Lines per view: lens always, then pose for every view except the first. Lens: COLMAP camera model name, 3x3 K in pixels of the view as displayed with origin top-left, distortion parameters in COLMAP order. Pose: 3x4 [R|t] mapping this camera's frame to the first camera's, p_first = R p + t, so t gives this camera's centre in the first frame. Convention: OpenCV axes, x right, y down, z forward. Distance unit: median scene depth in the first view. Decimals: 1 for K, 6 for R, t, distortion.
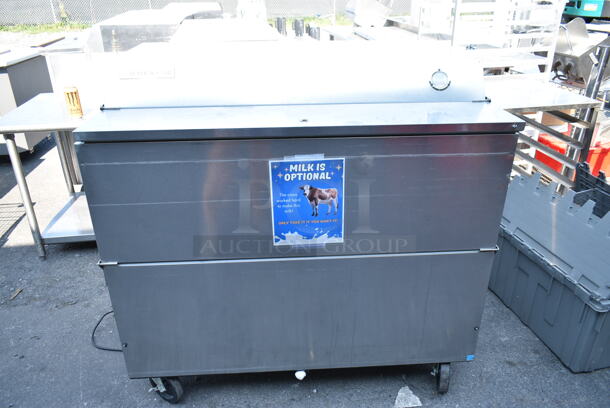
lens RADIAL K [[468.5, 0, 307.0], [0, 468.5, 204.0], [0, 0, 1]] dist [-0.023885, 0.014626]
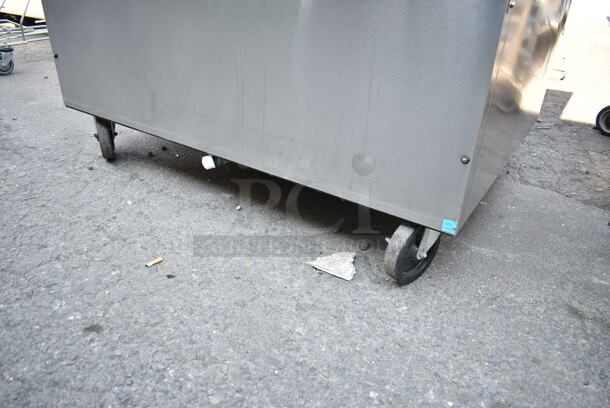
lens RADIAL K [[468.5, 0, 306.7], [0, 468.5, 203.6], [0, 0, 1]] dist [-0.023885, 0.014626]
pose [[0.795360, 0.323429, -0.512636, 0.597384], [-0.296317, 0.945265, 0.136642, 0.351596], [0.528771, 0.043223, 0.847664, 0.599249]]
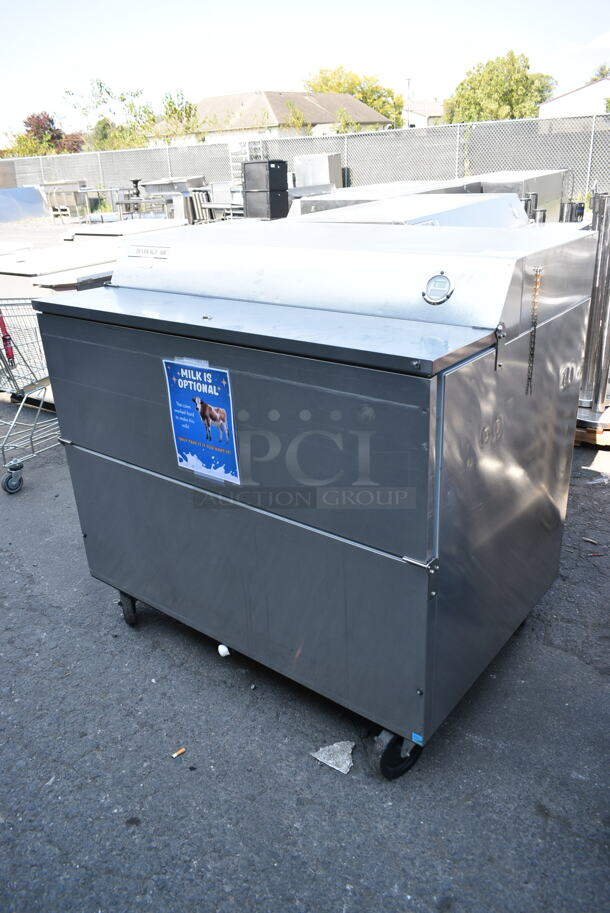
lens RADIAL K [[701.3, 0, 301.1], [0, 701.3, 458.1], [0, 0, 1]] dist [-0.023885, 0.014626]
pose [[0.737735, 0.239211, -0.631289, 0.909181], [-0.250836, 0.965300, 0.072644, -0.071399], [0.626760, 0.104758, 0.772138, 0.187269]]
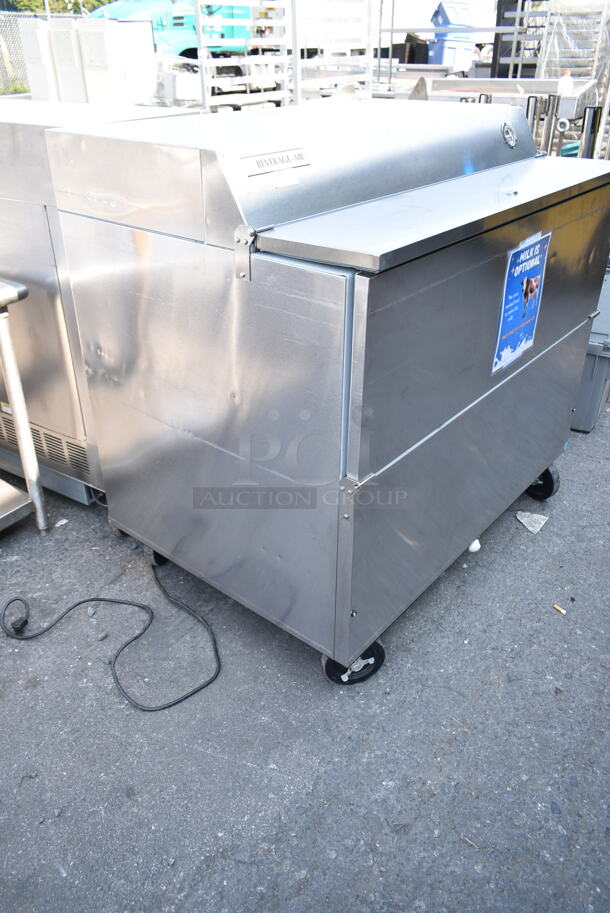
lens RADIAL K [[701.3, 0, 301.0], [0, 701.3, 455.5], [0, 0, 1]] dist [-0.023885, 0.014626]
pose [[0.684454, -0.369422, 0.628529, -1.090185], [0.316328, 0.927219, 0.200505, -0.116088], [-0.656855, 0.061584, 0.751497, 0.383020]]
